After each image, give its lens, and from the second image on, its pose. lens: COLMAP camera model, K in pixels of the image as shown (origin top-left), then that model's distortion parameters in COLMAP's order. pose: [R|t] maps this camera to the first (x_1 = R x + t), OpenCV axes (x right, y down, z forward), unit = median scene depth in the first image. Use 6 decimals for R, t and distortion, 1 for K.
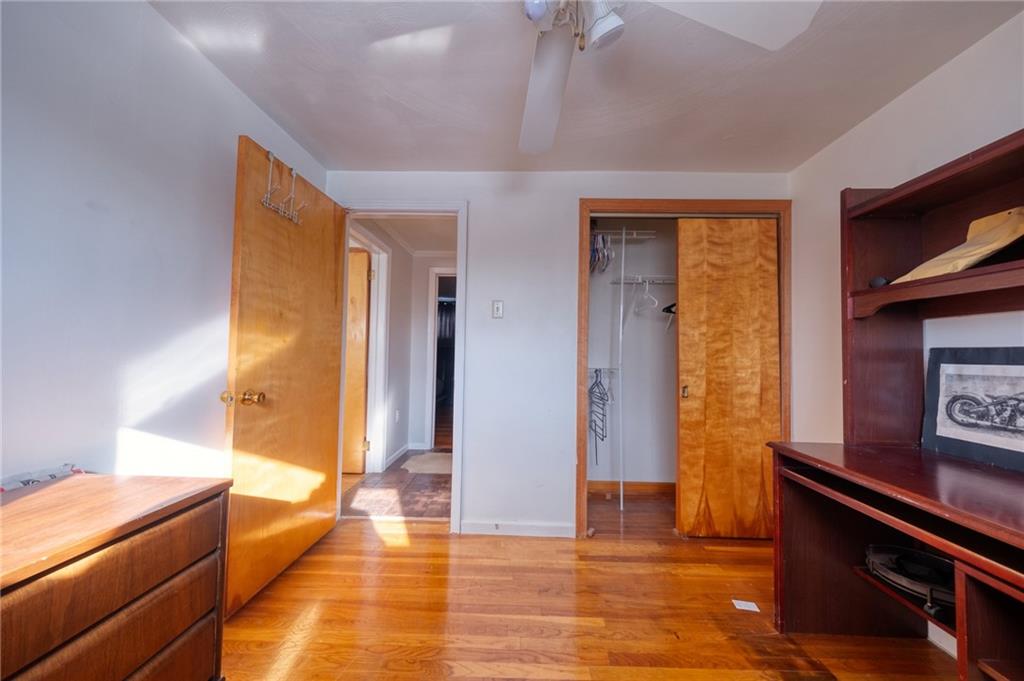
lens RADIAL K [[357.5, 0, 515.0], [0, 357.5, 342.8], [0, 0, 1]] dist [-0.000352, -0.000085]
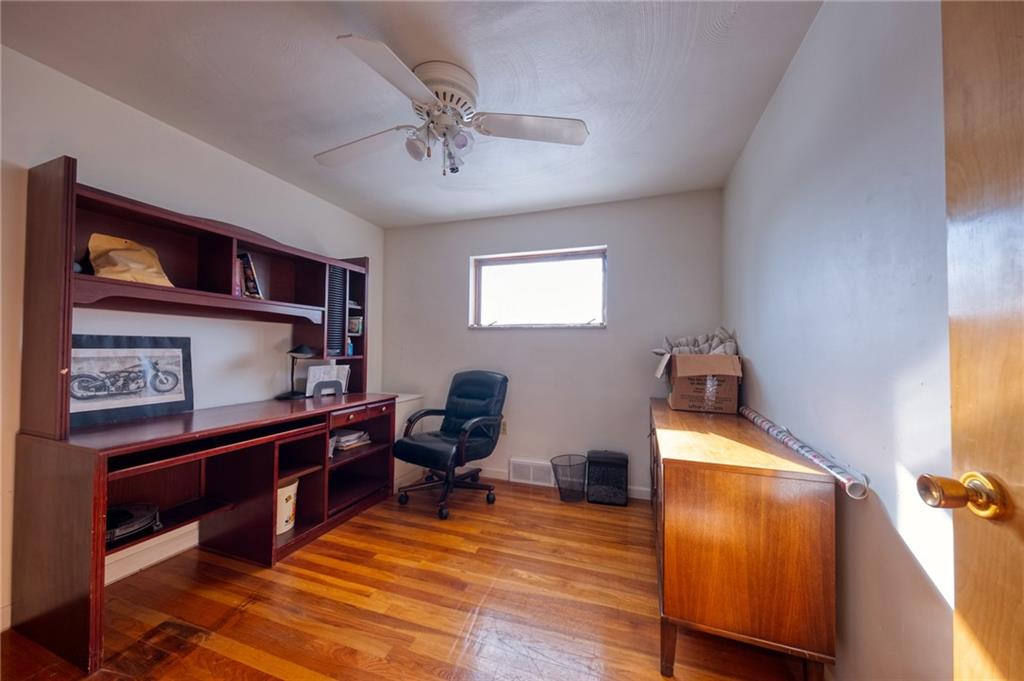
lens RADIAL K [[357.5, 0, 515.0], [0, 357.5, 342.8], [0, 0, 1]] dist [-0.000352, -0.000085]
pose [[-0.955304, -0.019424, 0.294986, -0.512784], [-0.034135, 0.998413, -0.044802, 0.047787], [-0.293647, -0.052869, -0.954451, 1.824465]]
